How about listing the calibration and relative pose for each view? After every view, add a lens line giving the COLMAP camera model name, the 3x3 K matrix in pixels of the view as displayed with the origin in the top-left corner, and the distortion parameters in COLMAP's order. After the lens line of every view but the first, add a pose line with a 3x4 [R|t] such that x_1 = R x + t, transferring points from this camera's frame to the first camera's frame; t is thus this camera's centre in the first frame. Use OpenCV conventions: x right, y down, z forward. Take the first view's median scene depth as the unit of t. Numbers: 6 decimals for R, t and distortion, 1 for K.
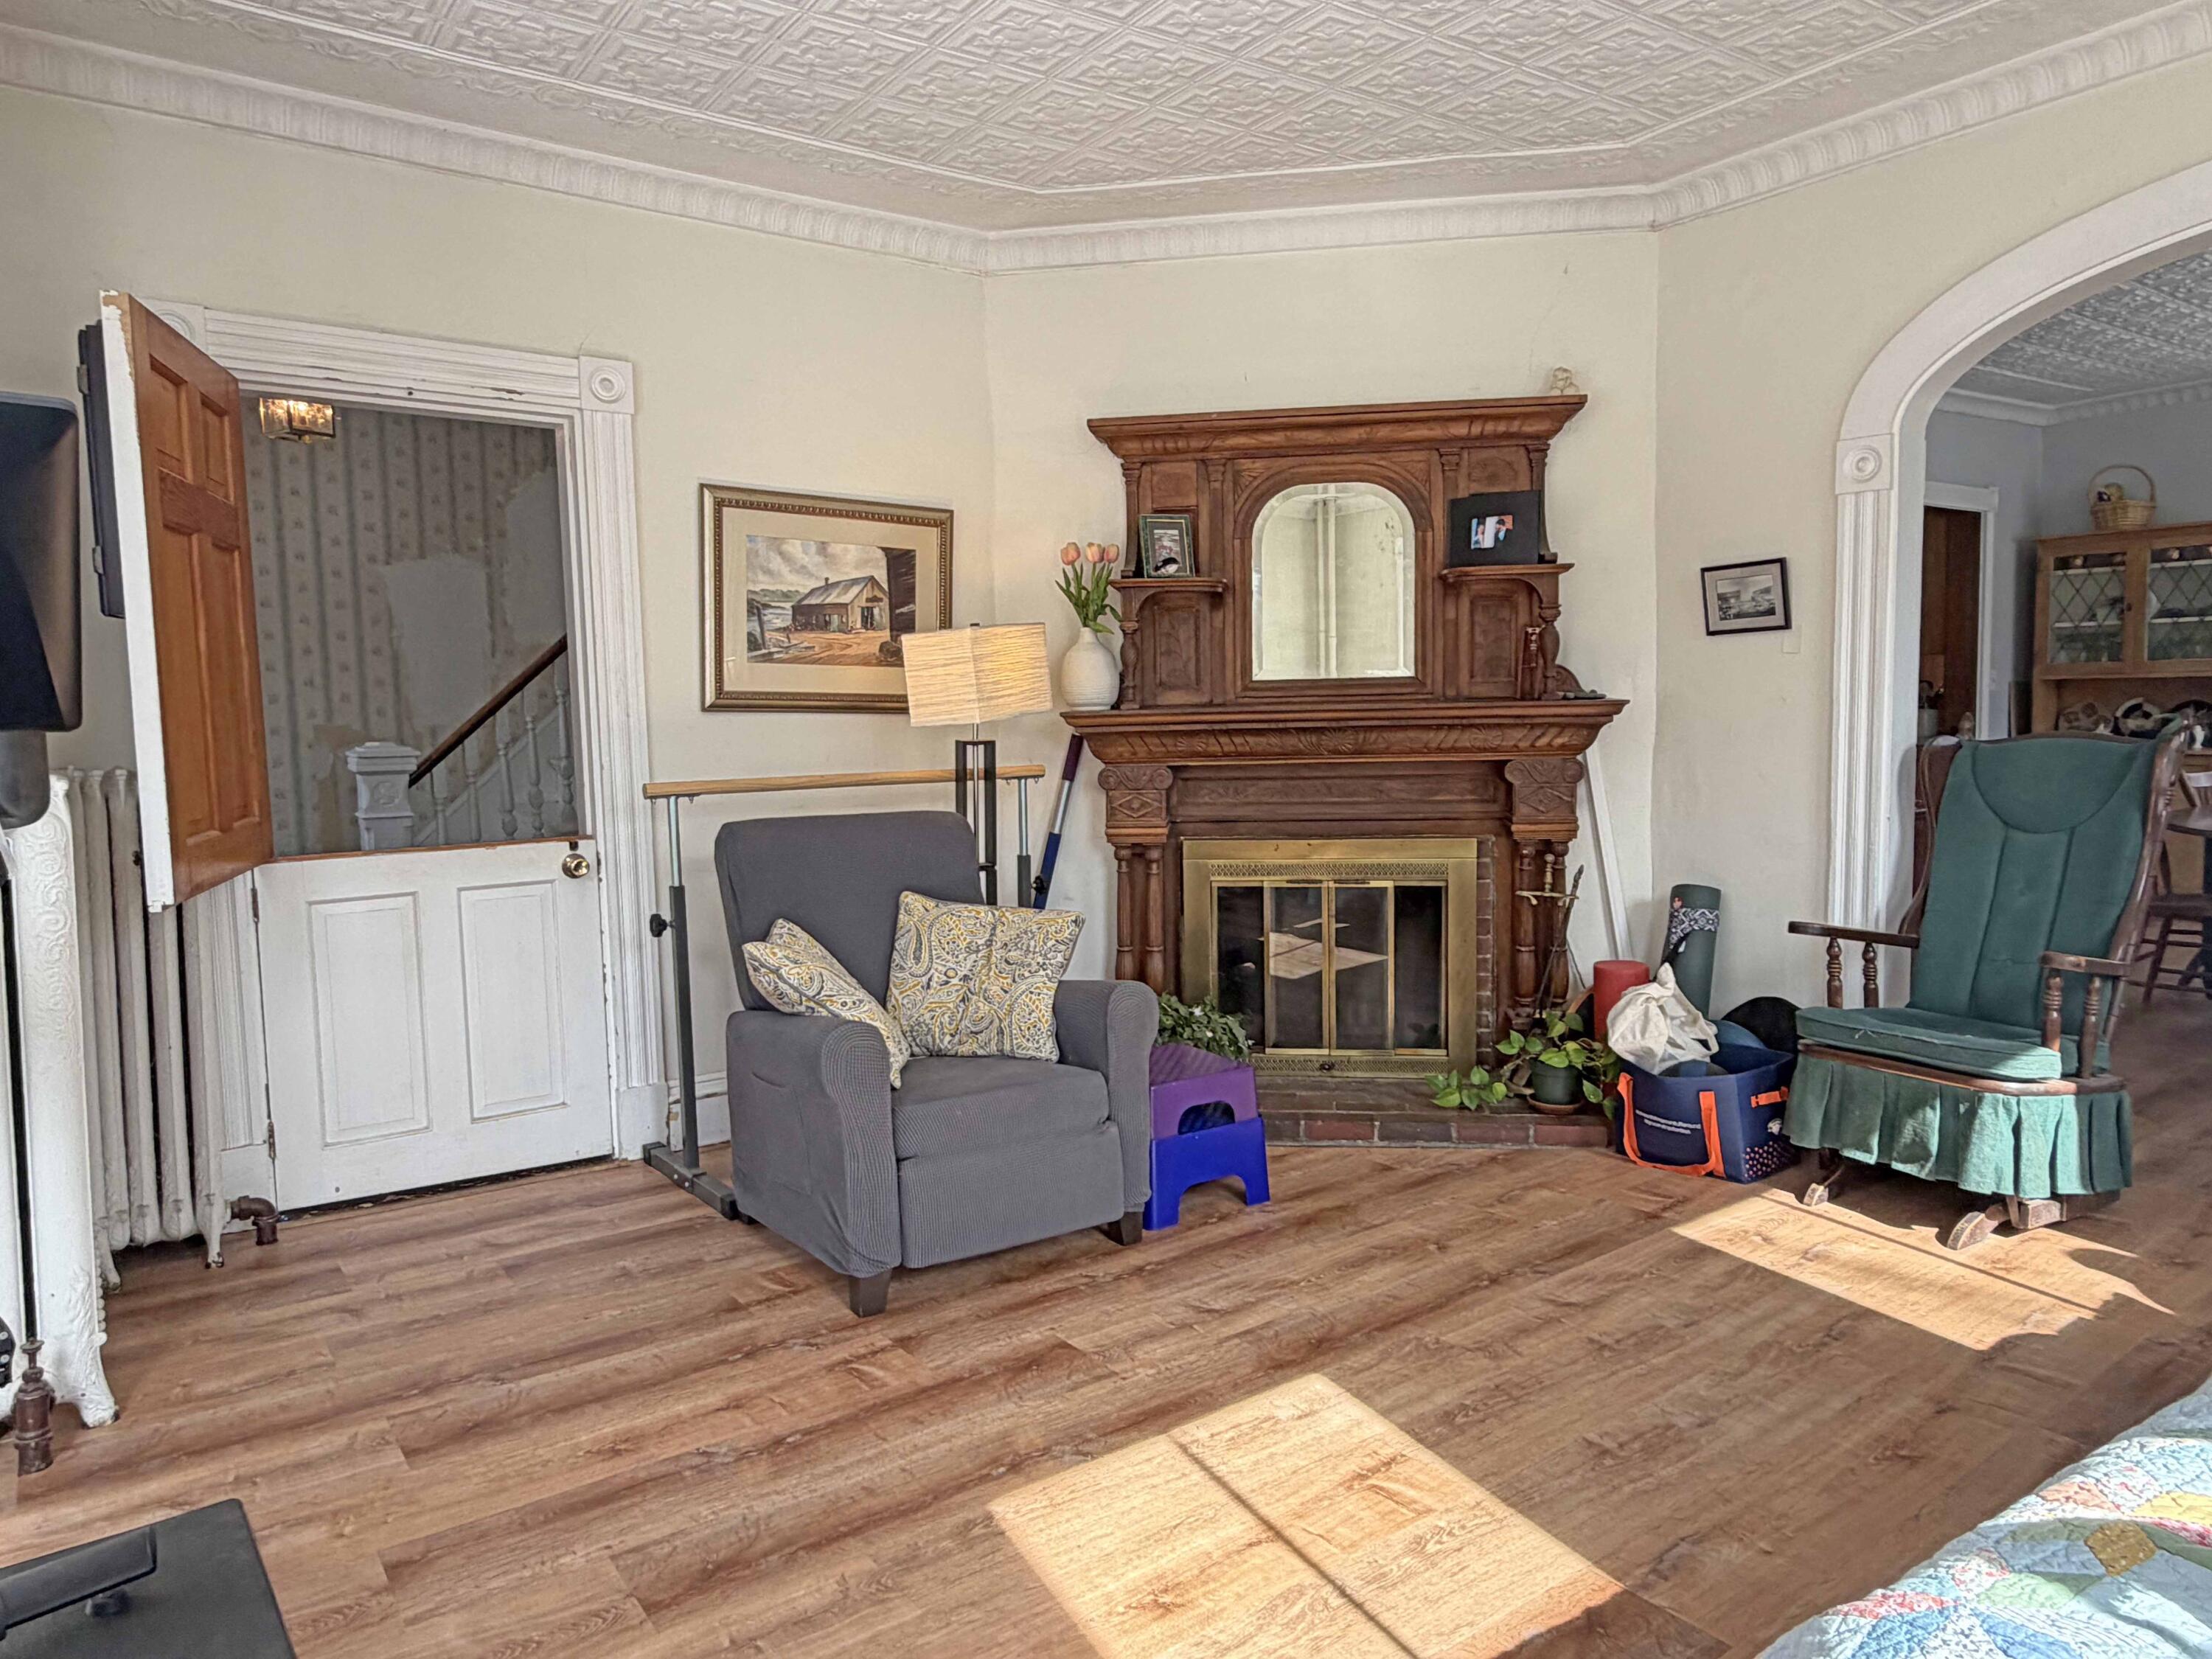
lens RADIAL K [[1397.8, 0, 1106.0], [0, 1397.8, 829.5], [0, 0, 1]] dist [-0.008146, -0.001295]
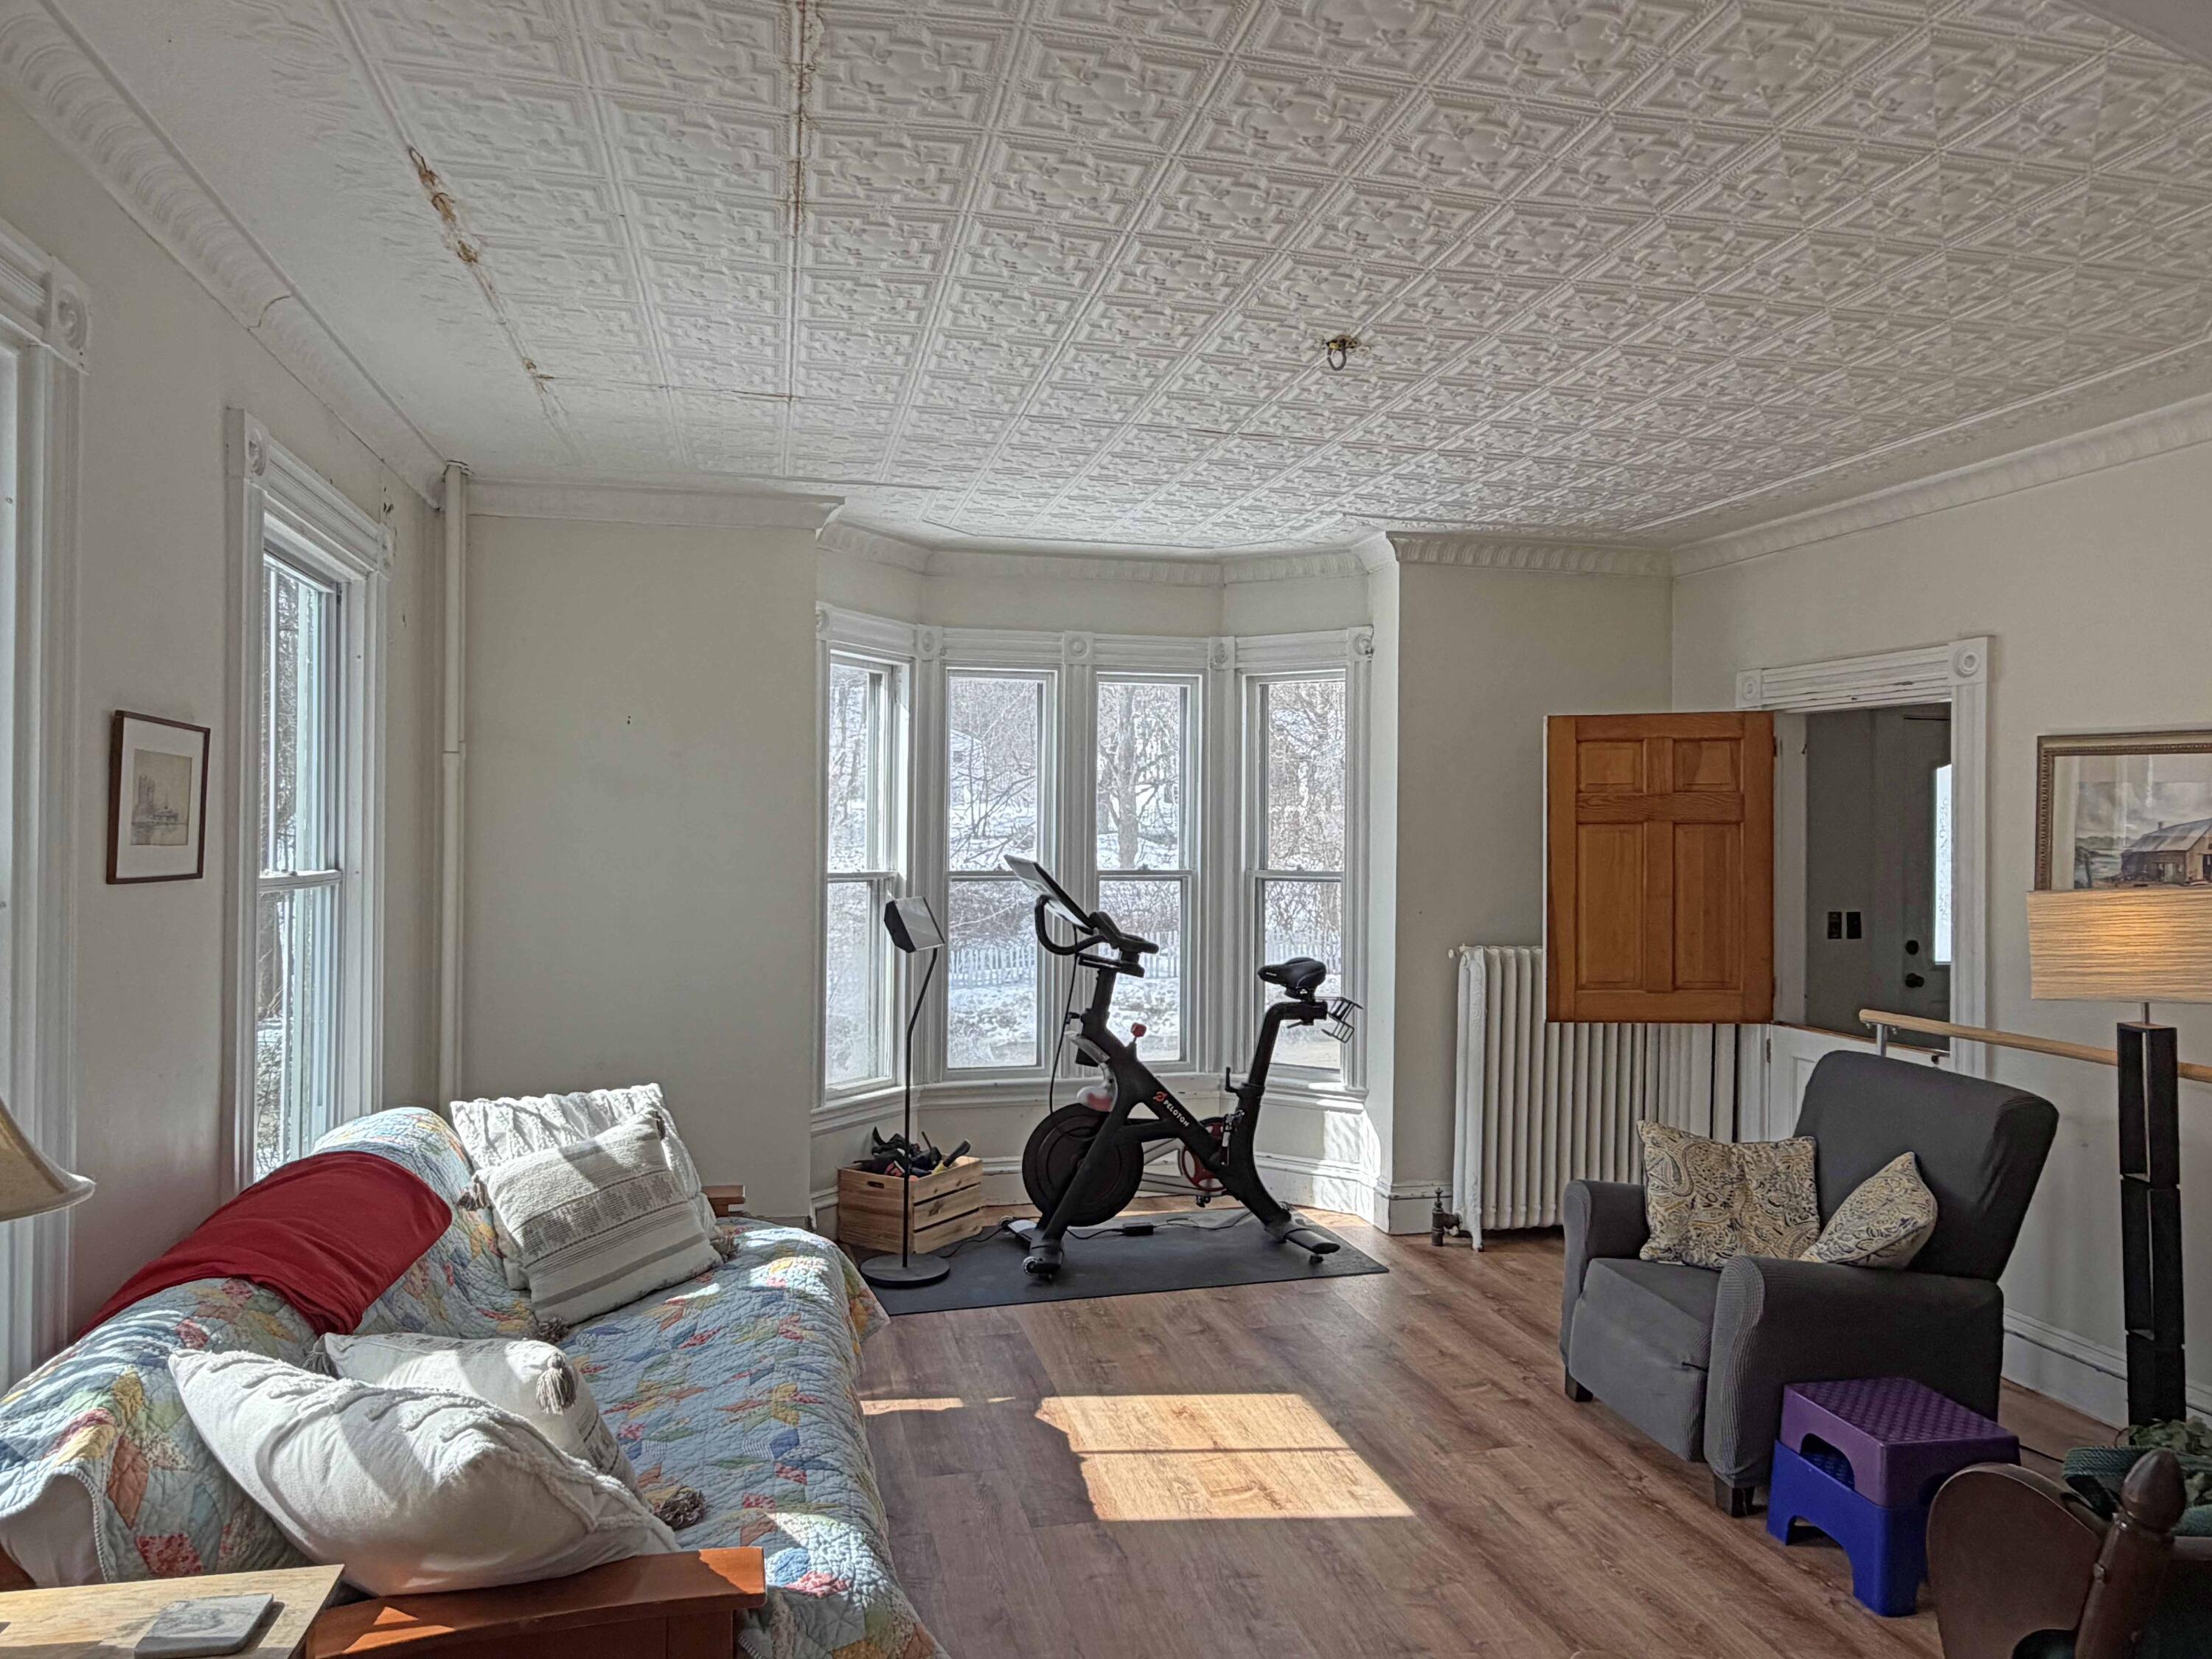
lens RADIAL K [[1397.8, 0, 1106.0], [0, 1397.8, 829.5], [0, 0, 1]] dist [-0.008146, -0.001295]
pose [[-0.358878, 0.017839, -0.933214, 0.865046], [-0.088123, 0.994704, 0.052903, -0.163222], [0.929215, 0.101223, -0.355405, 0.689426]]
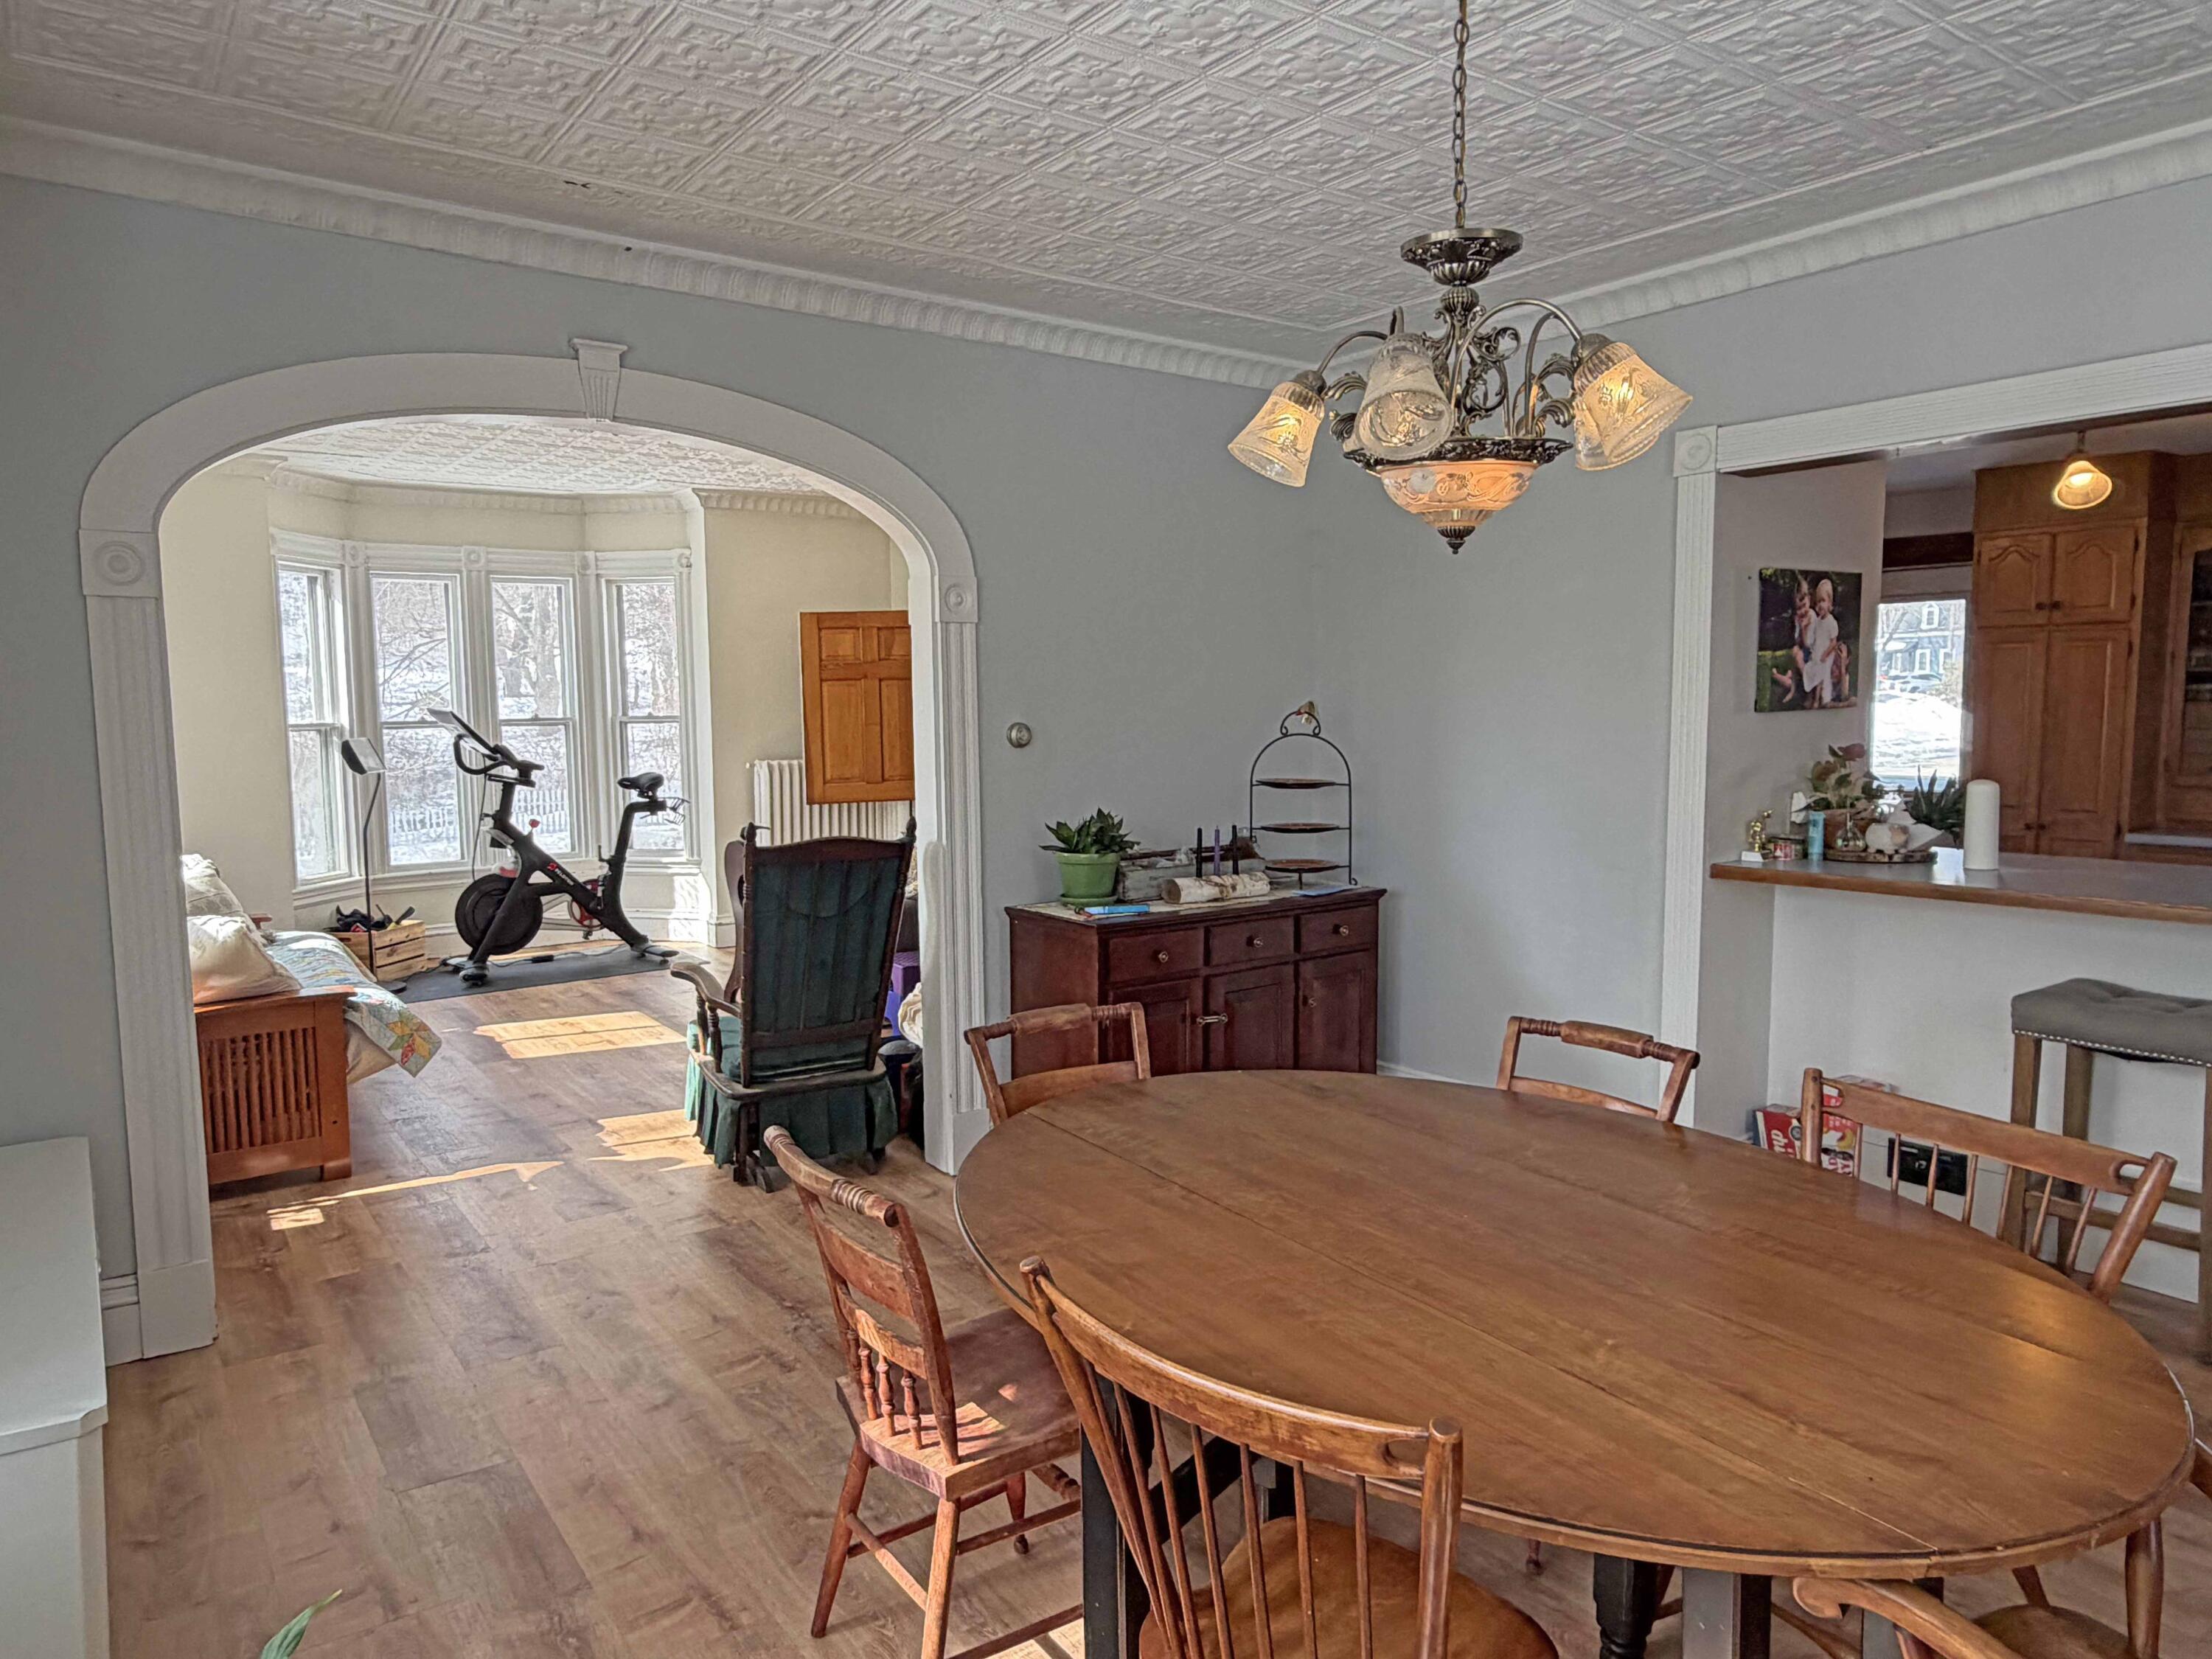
lens RADIAL K [[1397.8, 0, 1106.0], [0, 1397.8, 829.5], [0, 0, 1]] dist [-0.008146, -0.001295]
pose [[0.025335, 0.120252, -0.992420, 1.552309], [-0.085559, 0.989357, 0.117697, -0.197739], [0.996011, 0.081929, 0.035354, 0.981839]]
